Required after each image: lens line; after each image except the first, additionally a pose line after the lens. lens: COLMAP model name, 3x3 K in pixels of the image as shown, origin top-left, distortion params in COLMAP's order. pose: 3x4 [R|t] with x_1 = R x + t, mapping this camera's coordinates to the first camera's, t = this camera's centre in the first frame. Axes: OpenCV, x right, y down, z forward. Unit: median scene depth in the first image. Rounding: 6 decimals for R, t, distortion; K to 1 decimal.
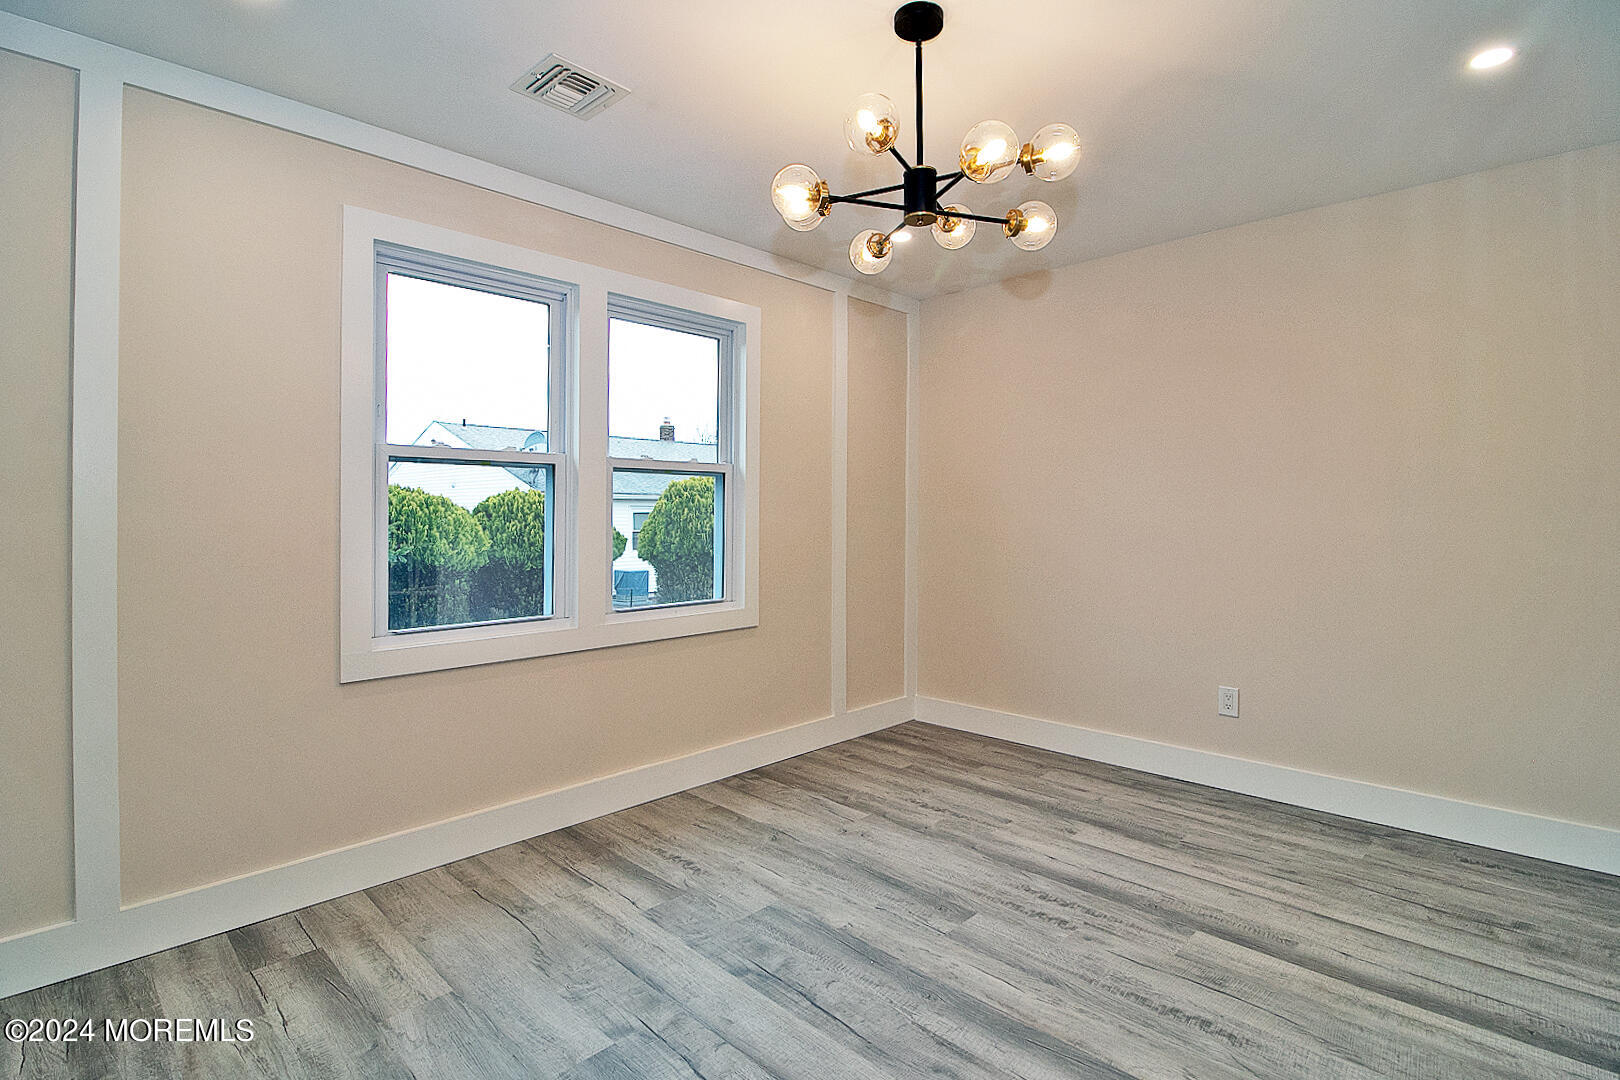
lens RADIAL K [[784.4, 0, 813.8], [0, 784.4, 512.8], [0, 0, 1]] dist [-0.018575, -0.000267]
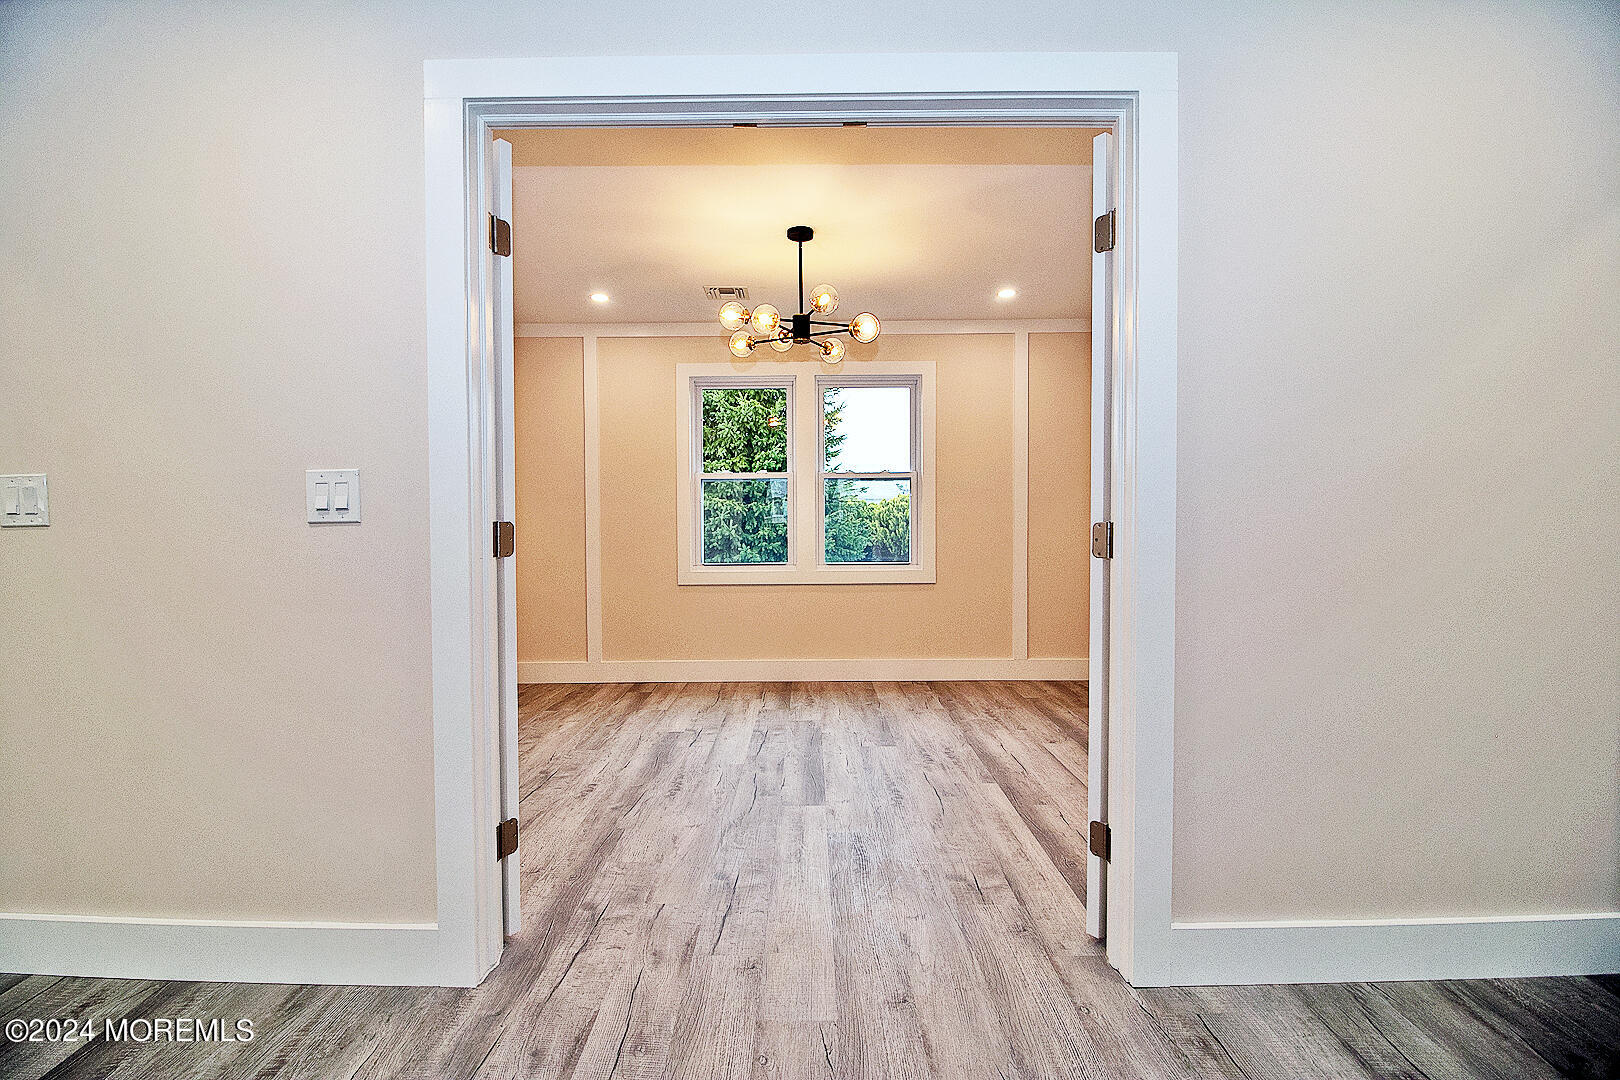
lens RADIAL K [[748.8, 0, 810.0], [0, 748.8, 540.0], [0, 0, 1]] dist [-0.001855, -0.000468]
pose [[0.696452, 0.011764, -0.717507, 1.350584], [0.005801, 0.999741, 0.022021, 0.058615], [0.717580, -0.019499, 0.696203, -0.223801]]
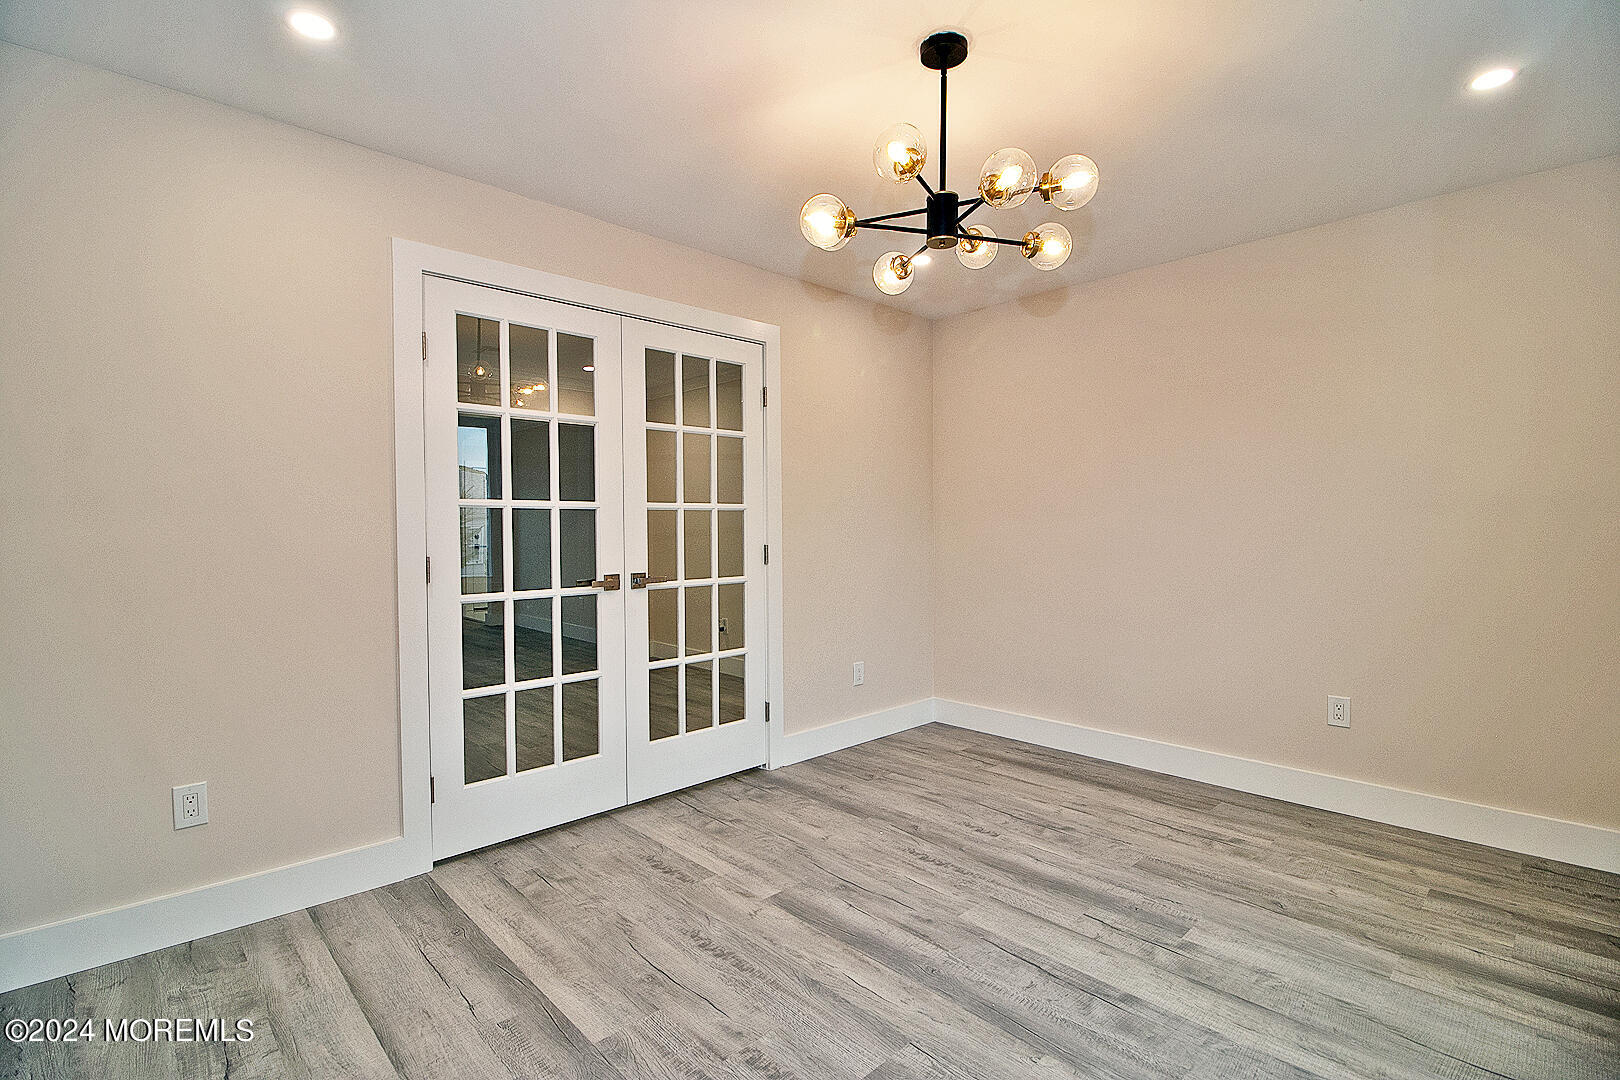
lens RADIAL K [[748.8, 0, 810.0], [0, 748.8, 540.0], [0, 0, 1]] dist [-0.001855, -0.000468]
pose [[-0.999304, 0.001131, 0.037289, 0.261591], [0.001891, 0.999791, 0.020349, 0.001882], [-0.037258, 0.020405, -0.999097, 1.903808]]
